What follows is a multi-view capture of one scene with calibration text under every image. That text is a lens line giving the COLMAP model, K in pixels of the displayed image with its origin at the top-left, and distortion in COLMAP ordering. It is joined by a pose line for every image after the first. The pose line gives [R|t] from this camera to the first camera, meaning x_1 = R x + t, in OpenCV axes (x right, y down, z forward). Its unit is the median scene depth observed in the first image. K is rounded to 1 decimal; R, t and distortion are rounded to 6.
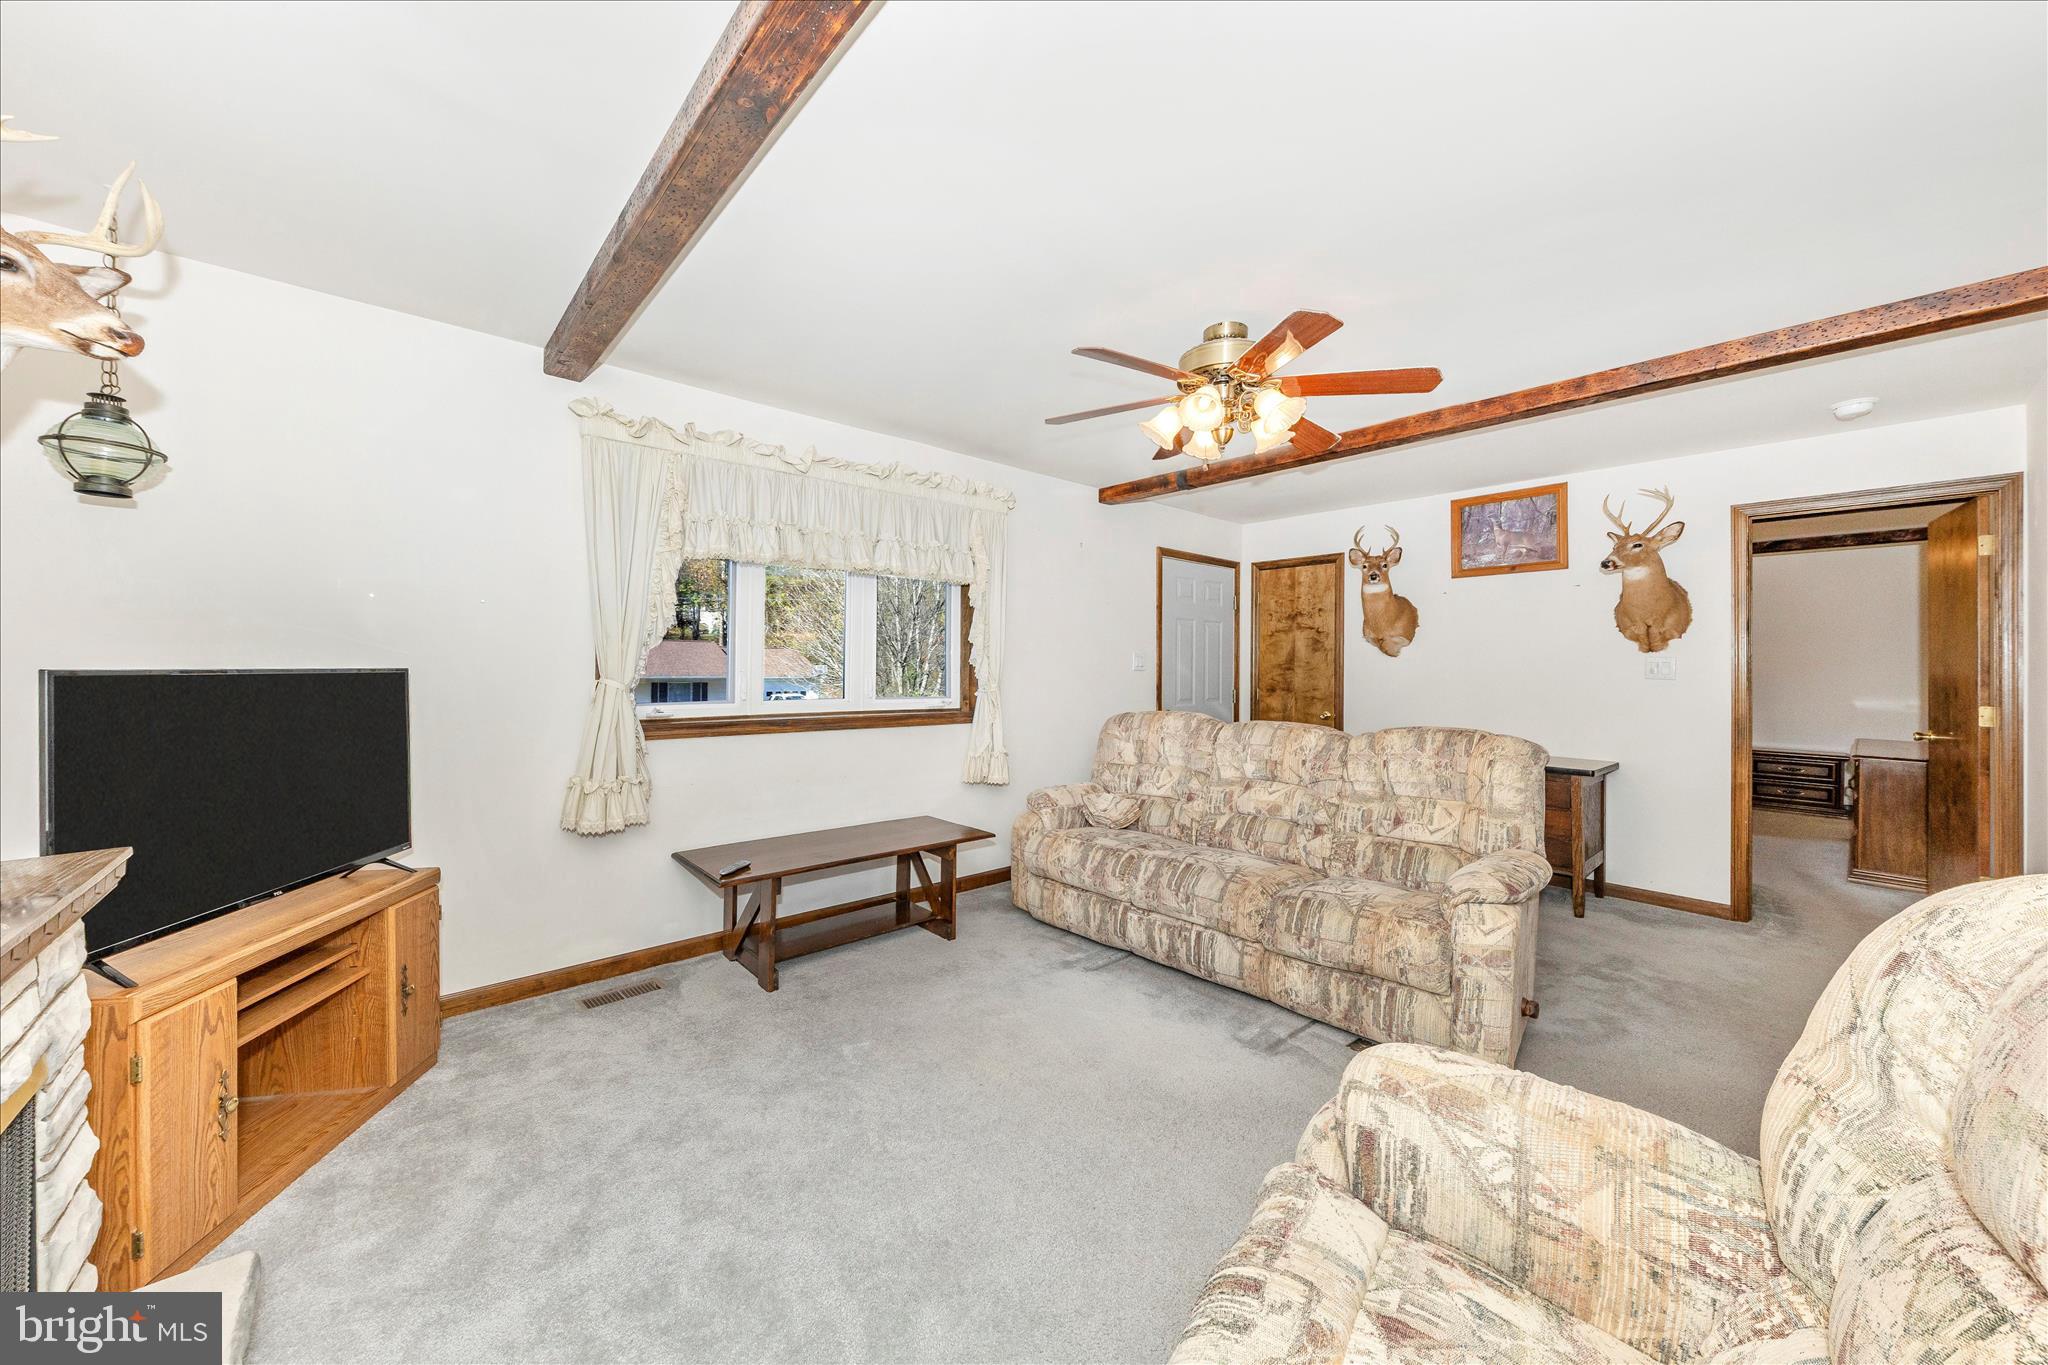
lens RADIAL K [[726.3, 0, 1035.2], [0, 726.3, 667.1], [0, 0, 1]] dist [0.000543, 0.000010]
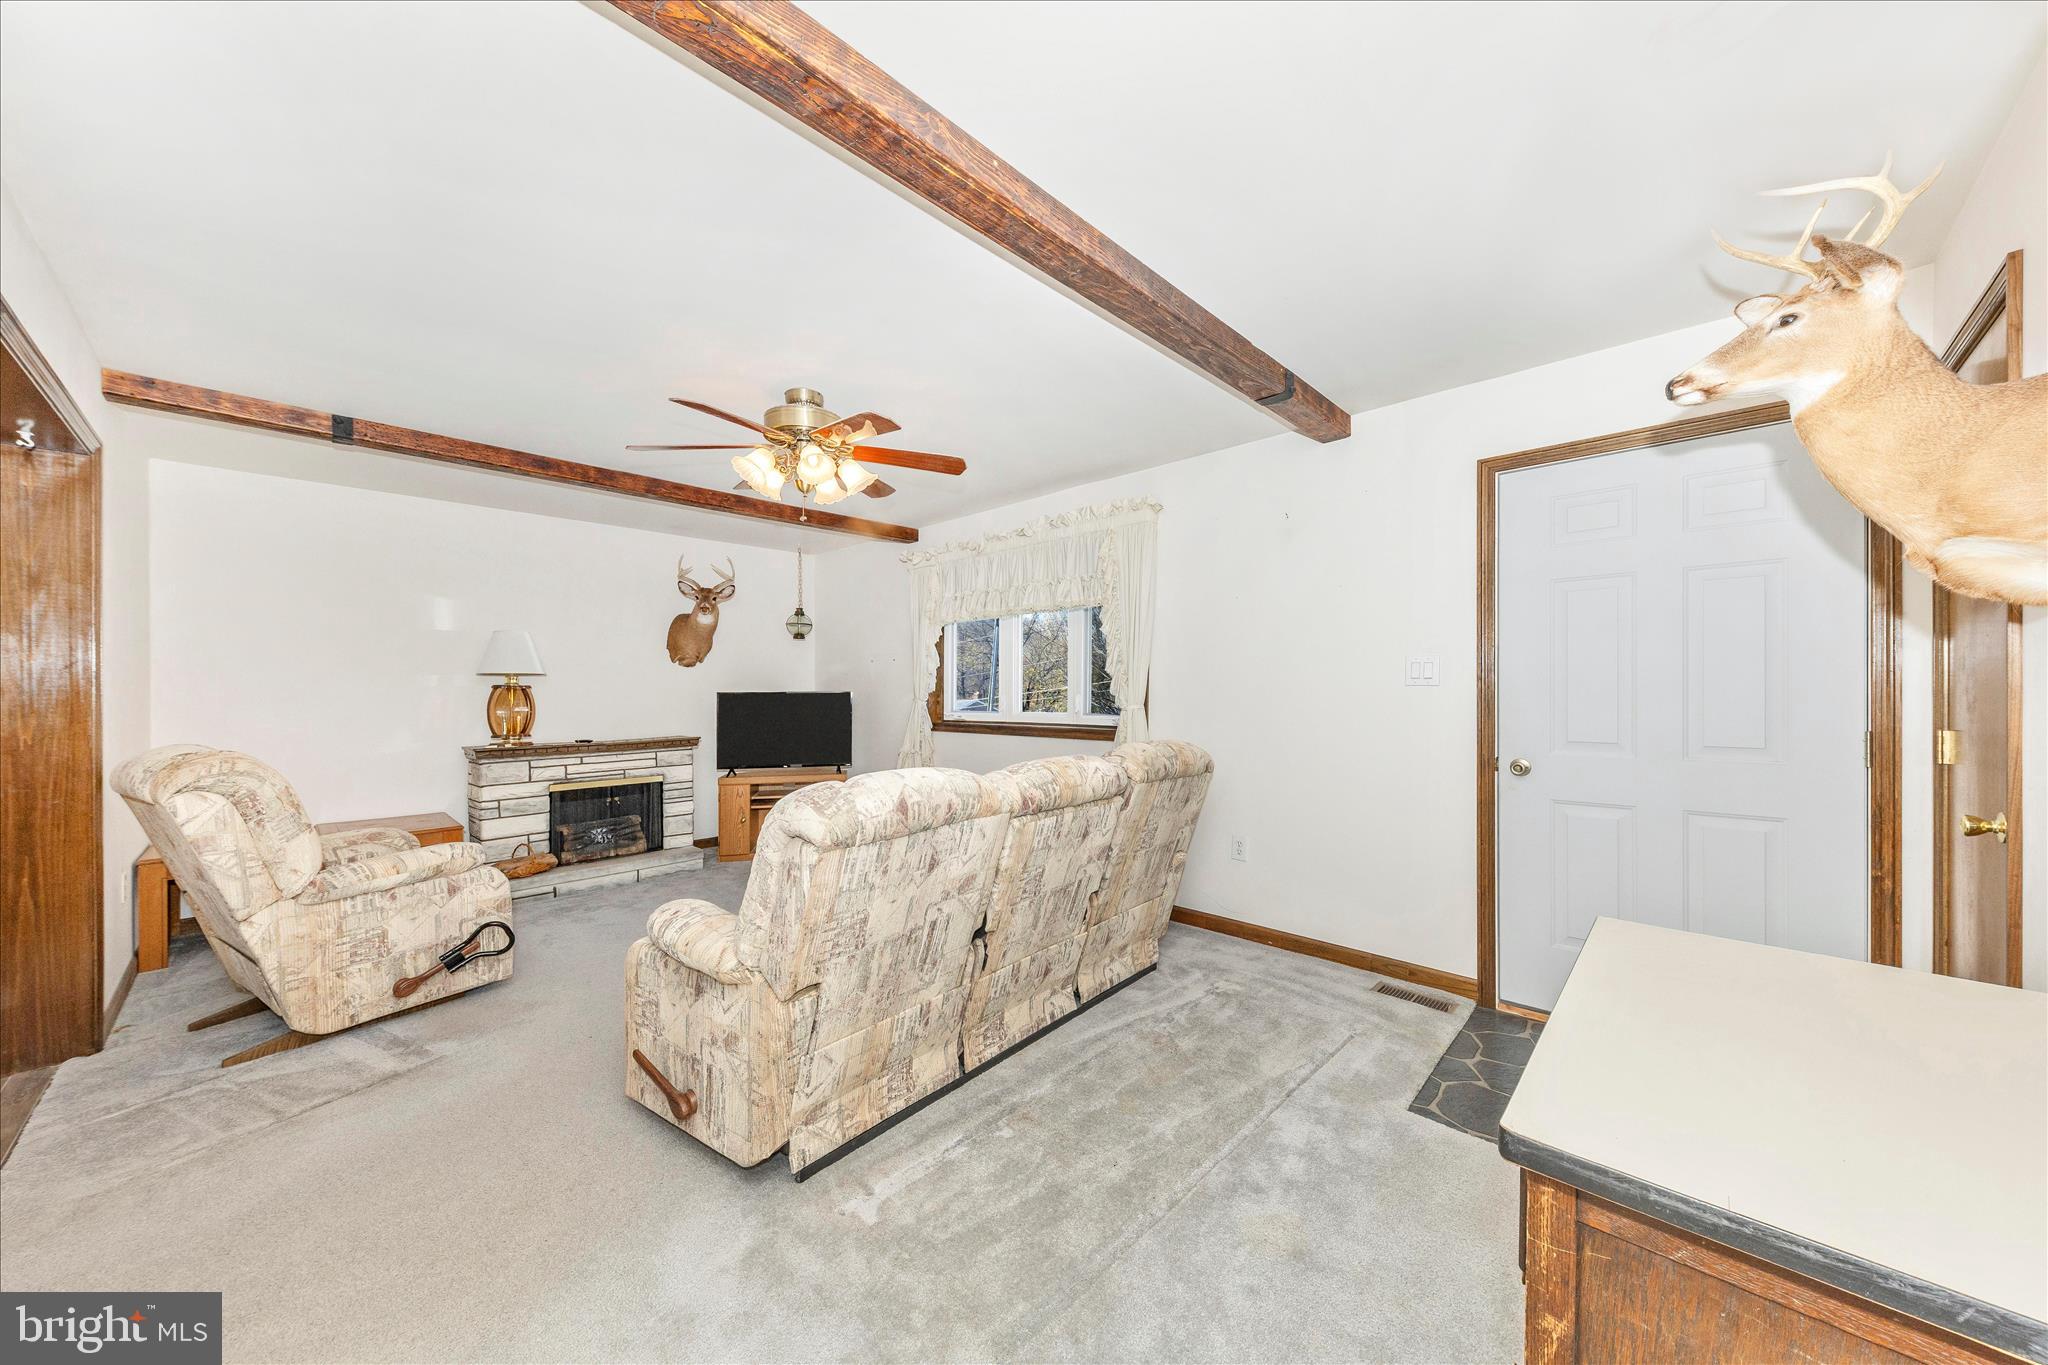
lens RADIAL K [[716.5, 0, 1018.9], [0, 716.5, 690.5], [0, 0, 1]] dist [0.017002, -0.004617]
pose [[0.049870, -0.000938, -0.998755, 0.574144], [0.008044, 0.999968, -0.000538, 0.001989], [0.998723, -0.008007, 0.049875, 0.524951]]
